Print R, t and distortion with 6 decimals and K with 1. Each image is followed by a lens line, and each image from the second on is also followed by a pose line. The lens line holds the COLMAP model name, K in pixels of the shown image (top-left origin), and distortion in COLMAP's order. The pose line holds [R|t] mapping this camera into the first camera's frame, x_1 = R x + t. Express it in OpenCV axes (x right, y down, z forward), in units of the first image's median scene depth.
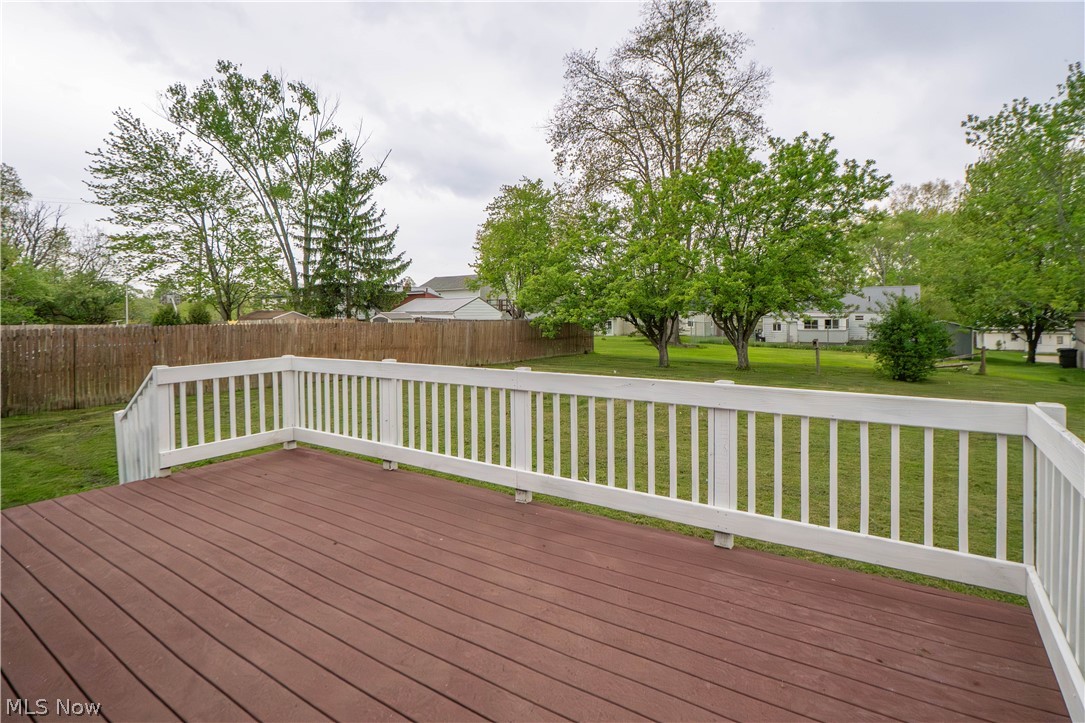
lens RADIAL K [[538.8, 0, 481.7], [0, 538.8, 305.2], [0, 0, 1]] dist [-0.035828, 0.006773]
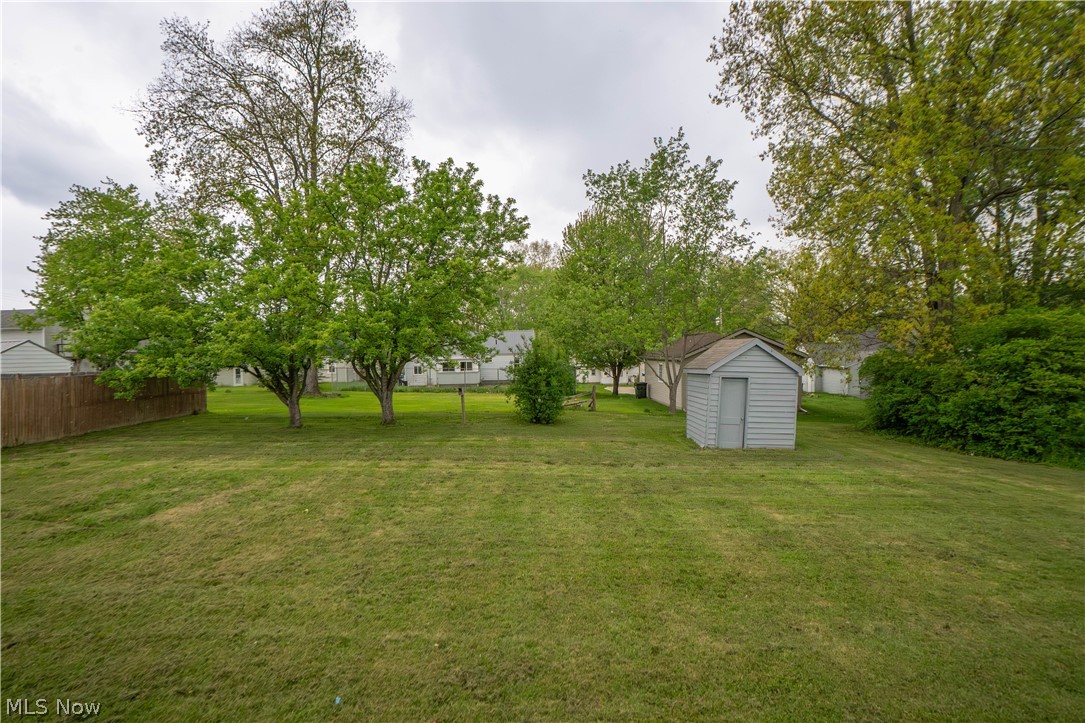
lens RADIAL K [[538.8, 0, 540.5], [0, 538.8, 361.4], [0, 0, 1]] dist [-0.035828, 0.006773]
pose [[0.739986, -0.026149, 0.672114, 0.065390], [0.008965, 0.999539, 0.029017, -0.003519], [-0.672562, -0.015446, 0.739879, 0.140426]]
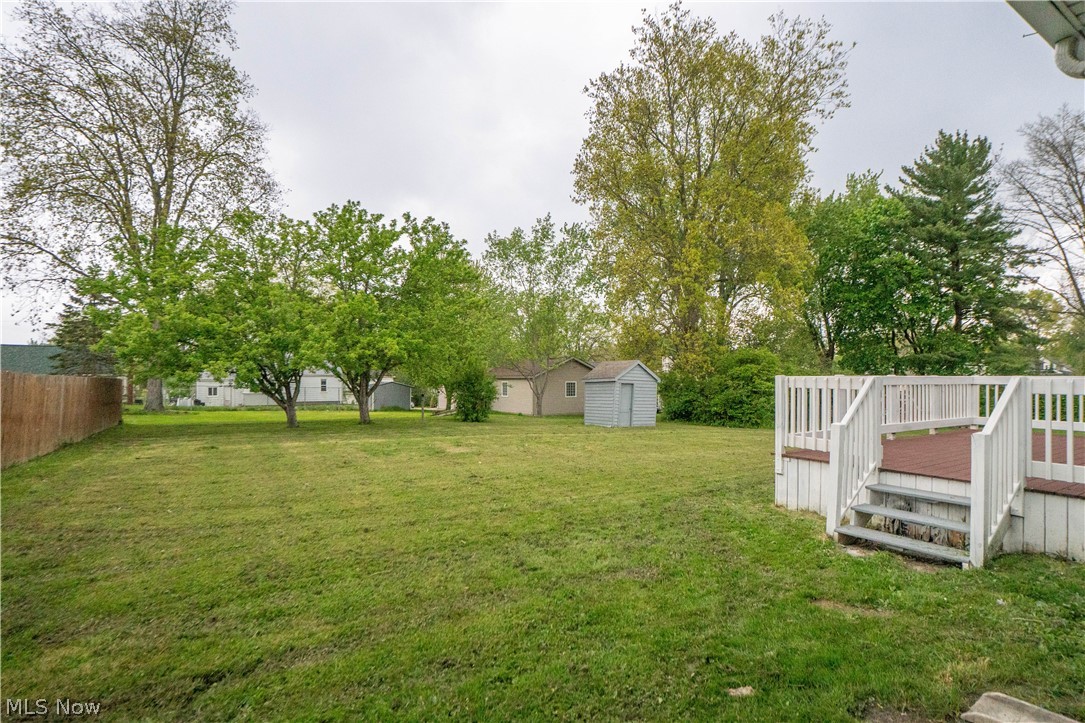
lens RADIAL K [[538.8, 0, 552.6], [0, 538.8, 370.4], [0, 0, 1]] dist [-0.035828, 0.006773]
pose [[0.302714, 0.008808, 0.953041, -0.289165], [-0.006591, 0.999953, -0.007148, 0.014482], [-0.953059, -0.004118, 0.302758, 0.247827]]
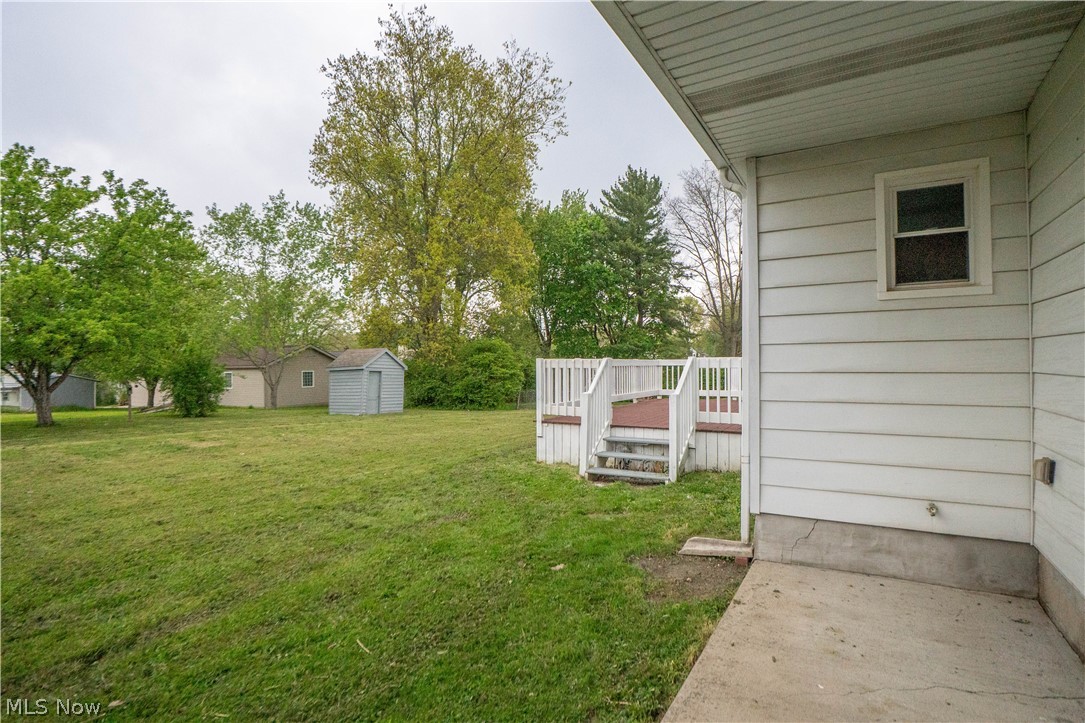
lens RADIAL K [[538.8, 0, 546.6], [0, 538.8, 358.7], [0, 0, 1]] dist [-0.035828, 0.006773]
pose [[-0.180422, 0.011014, 0.983528, -0.335121], [0.003197, 0.999939, -0.010611, 0.017970], [-0.983584, 0.001230, -0.180447, 0.277689]]
